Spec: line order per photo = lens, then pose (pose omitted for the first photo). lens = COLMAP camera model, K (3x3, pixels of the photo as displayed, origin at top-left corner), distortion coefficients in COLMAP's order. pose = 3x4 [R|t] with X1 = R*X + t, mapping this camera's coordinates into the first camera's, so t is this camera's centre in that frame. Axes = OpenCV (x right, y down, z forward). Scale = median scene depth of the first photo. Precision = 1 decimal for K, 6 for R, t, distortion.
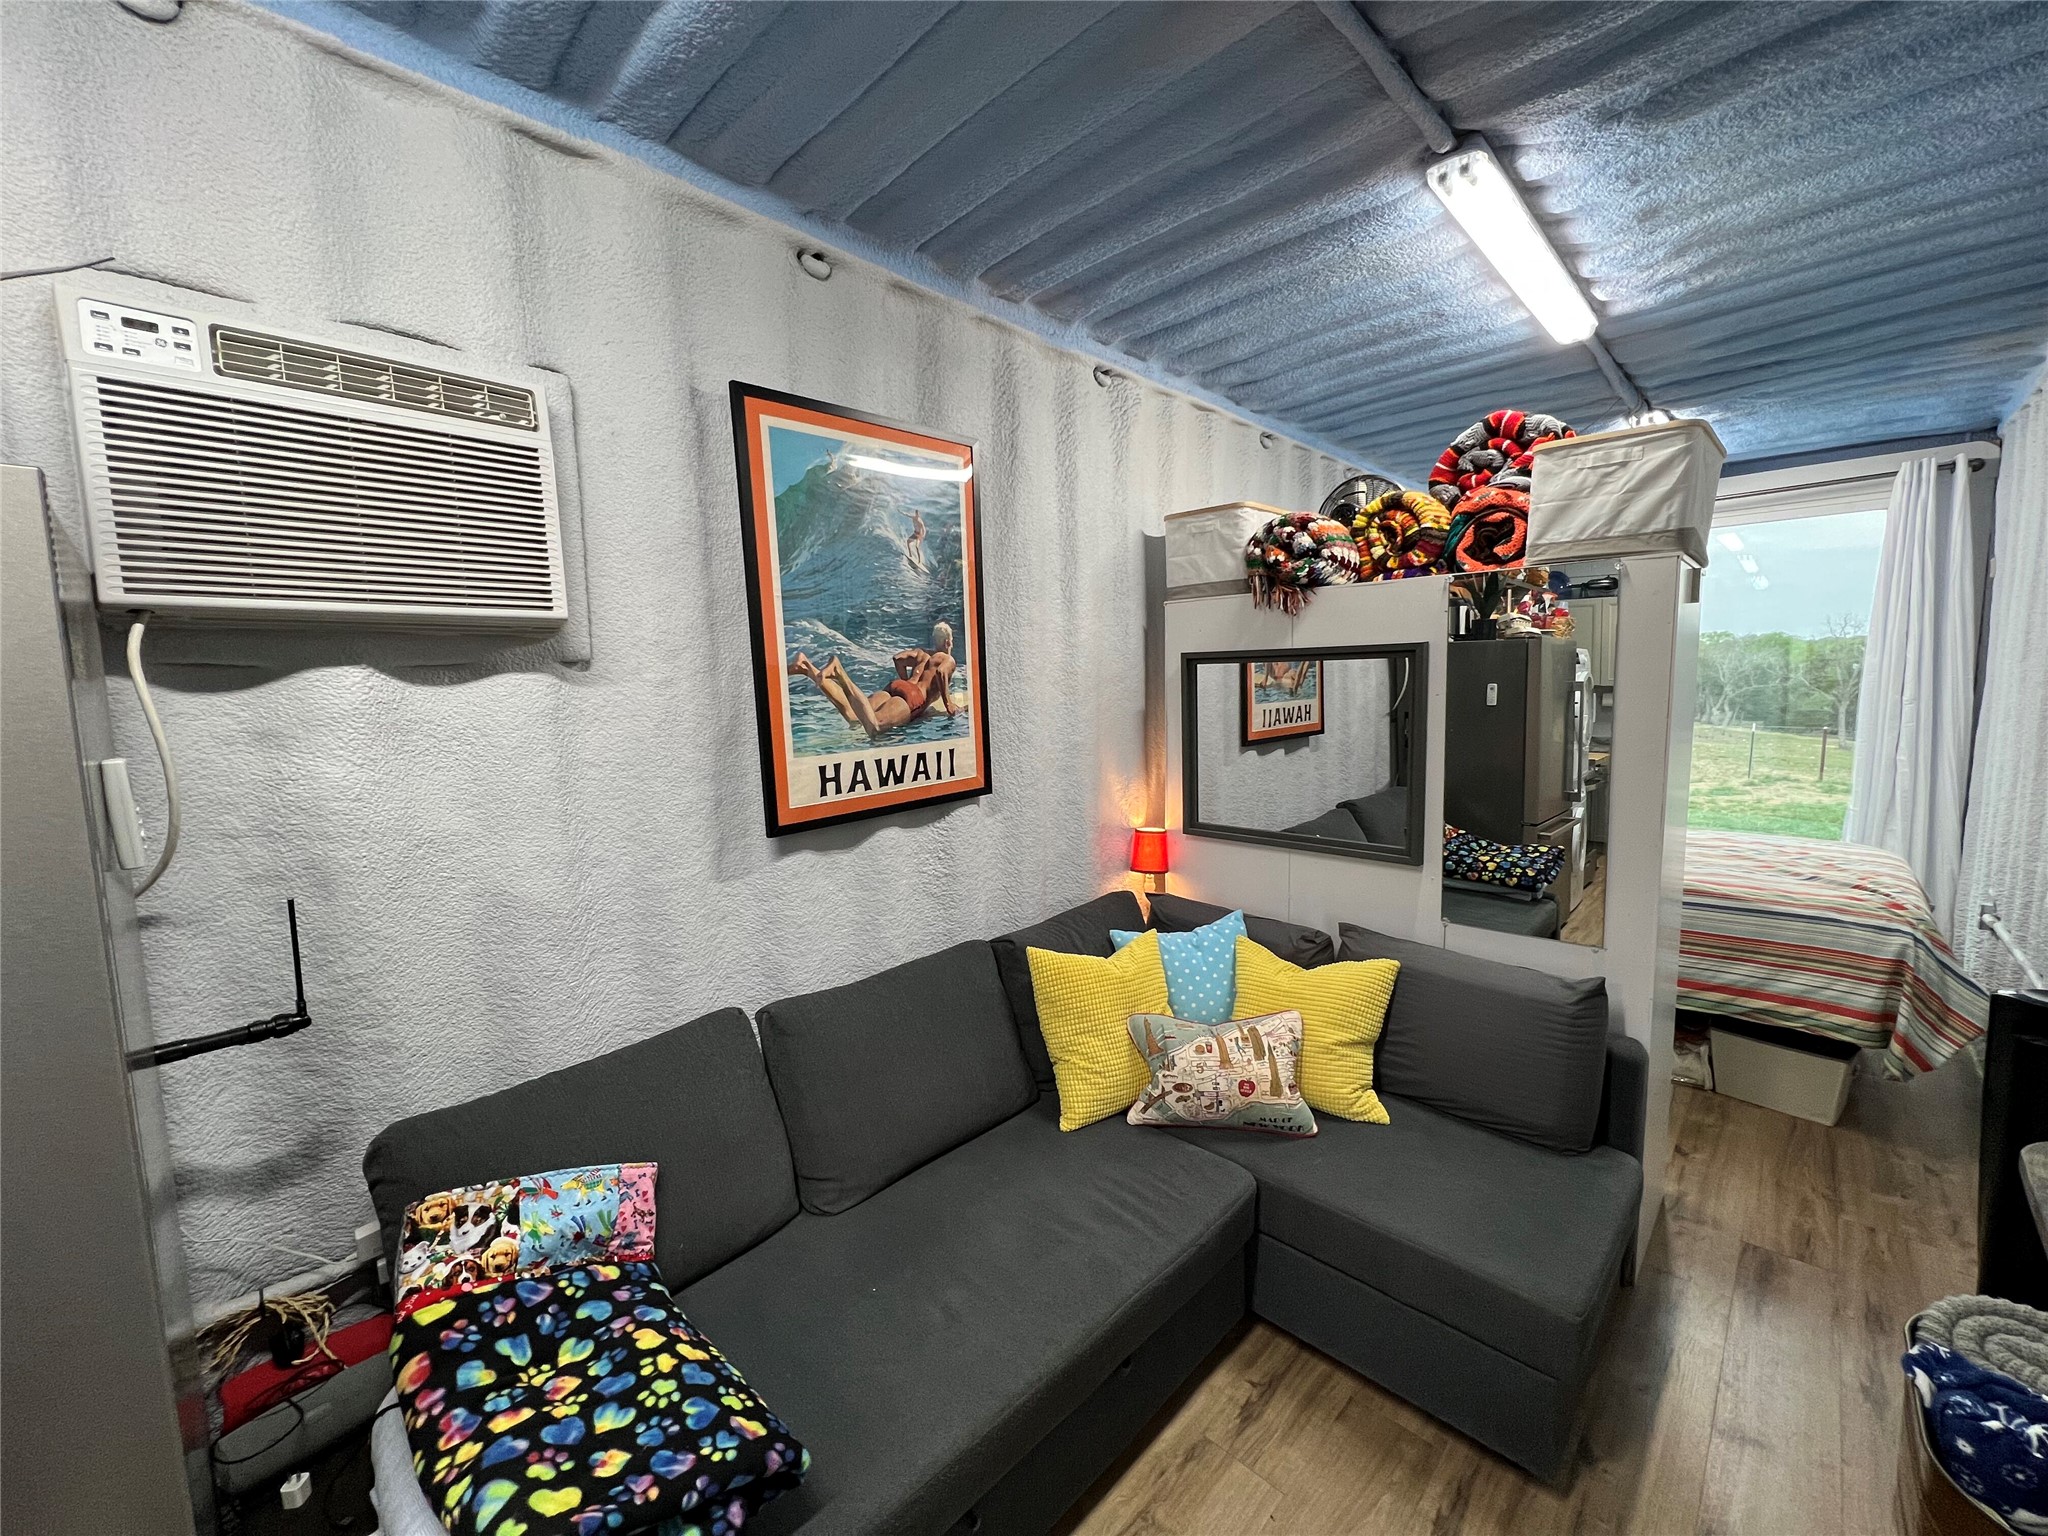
lens RADIAL K [[816.5, 0, 1023.4], [0, 816.5, 772.2], [0, 0, 1]] dist [-0.002484, 0.000510]
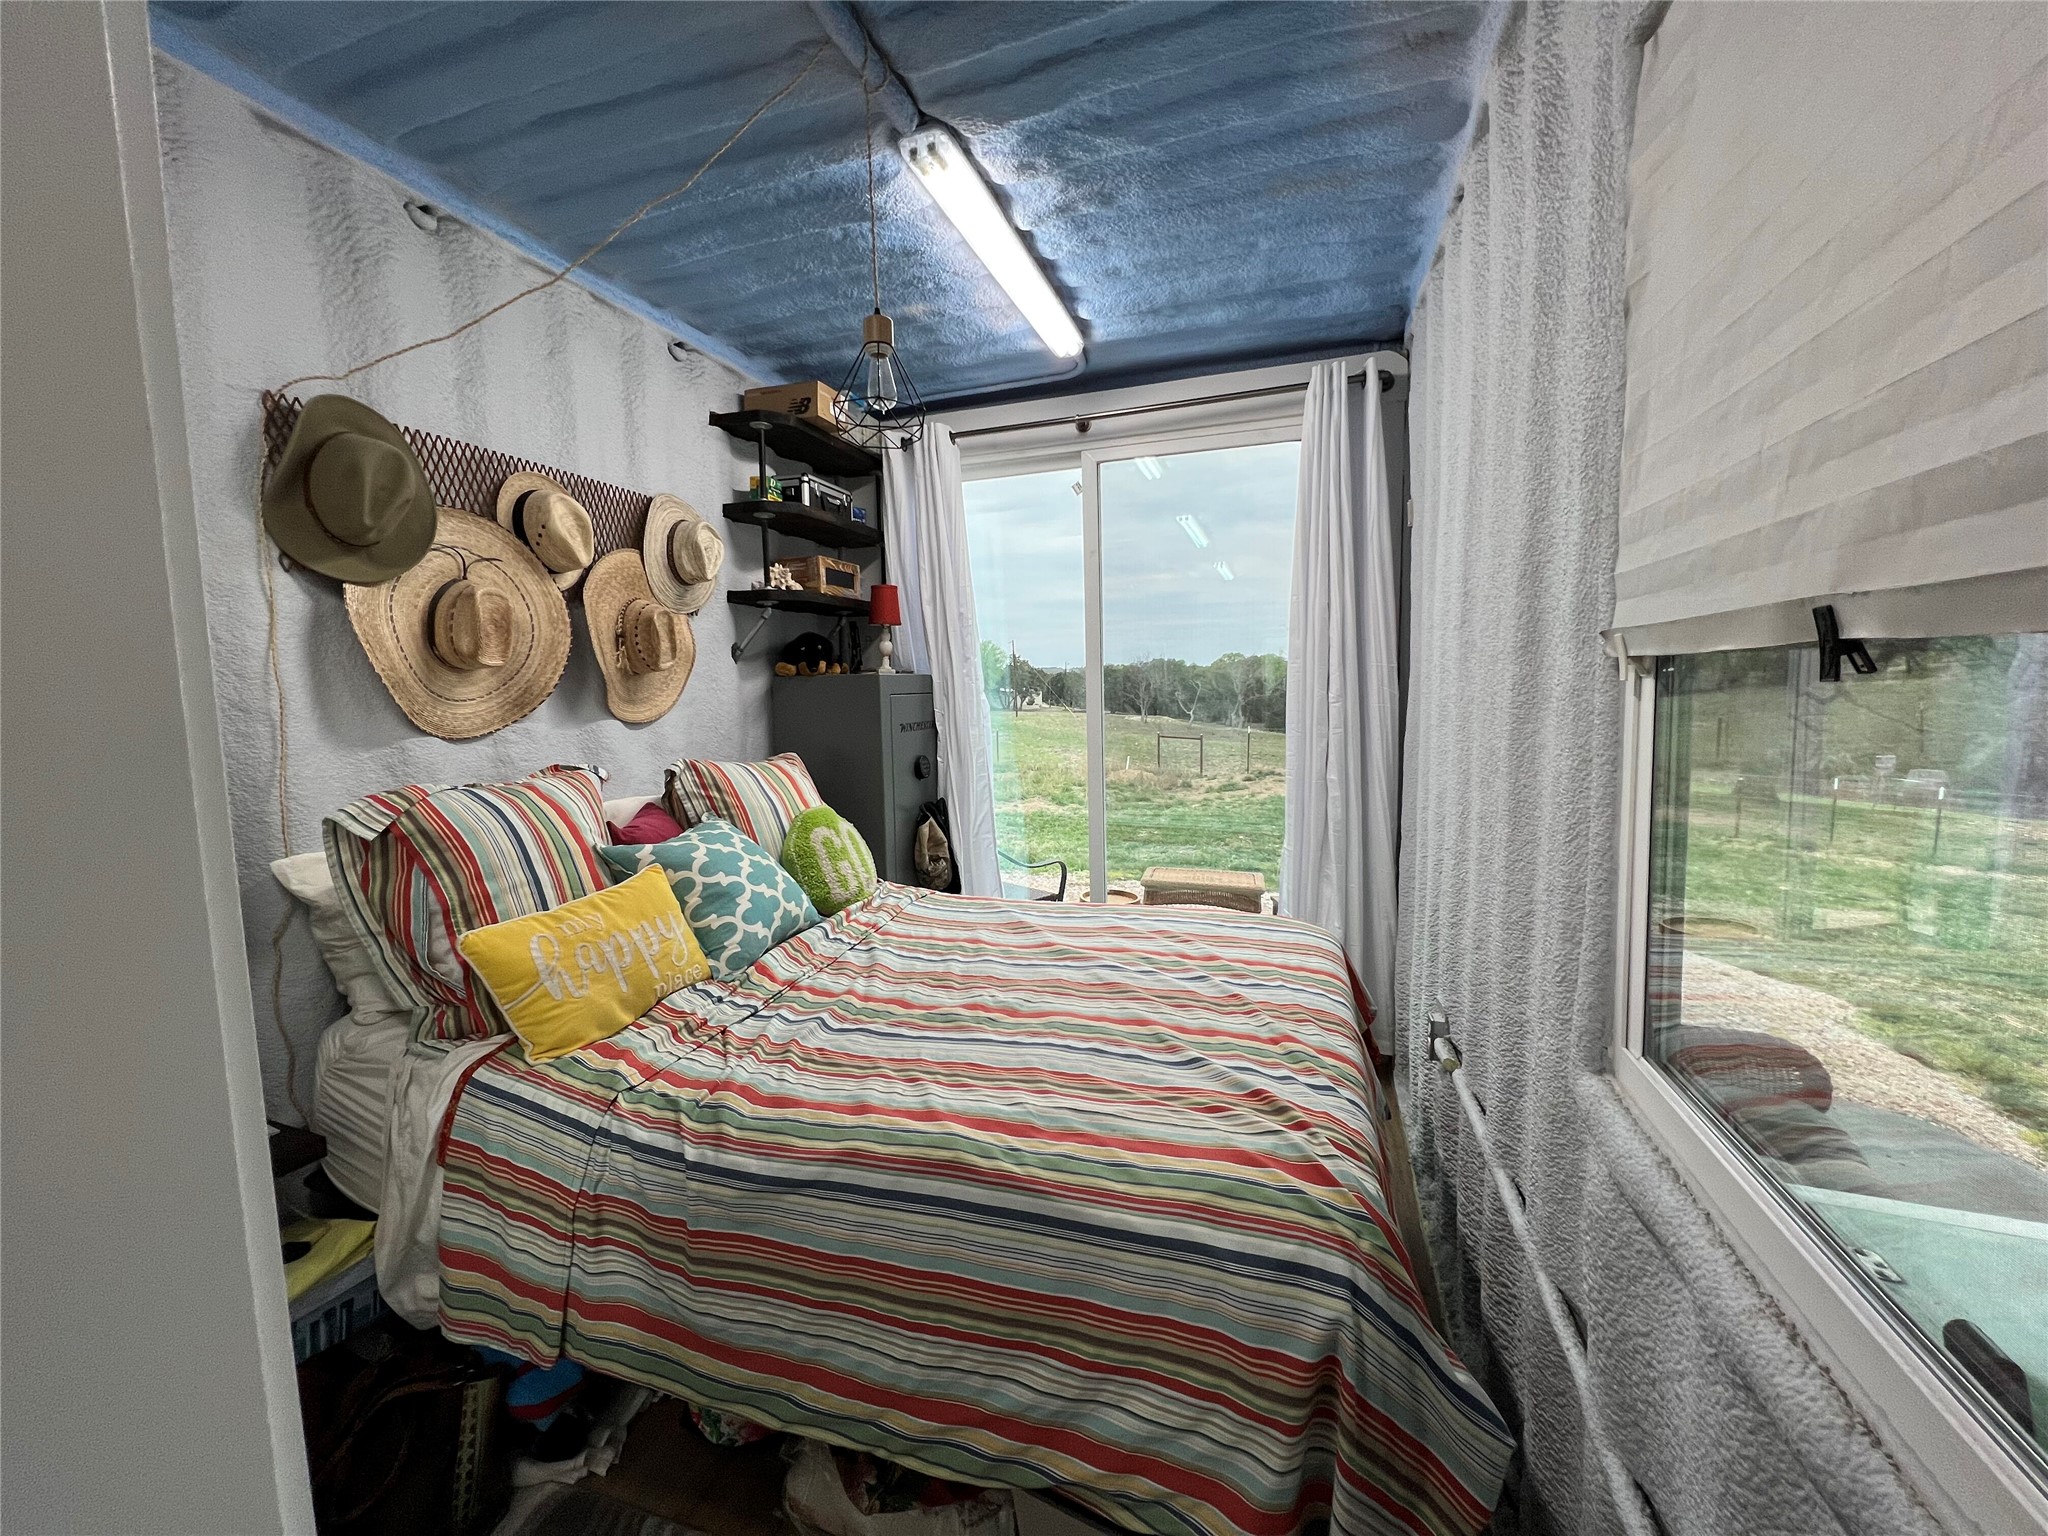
lens RADIAL K [[816.5, 0, 1025.3], [0, 816.5, 766.2], [0, 0, 1]] dist [-0.002484, 0.000510]
pose [[0.900432, -0.035922, 0.433511, 0.525085], [0.044560, 0.998959, -0.009777, -0.032213], [-0.432708, 0.028121, 0.901095, 0.469933]]
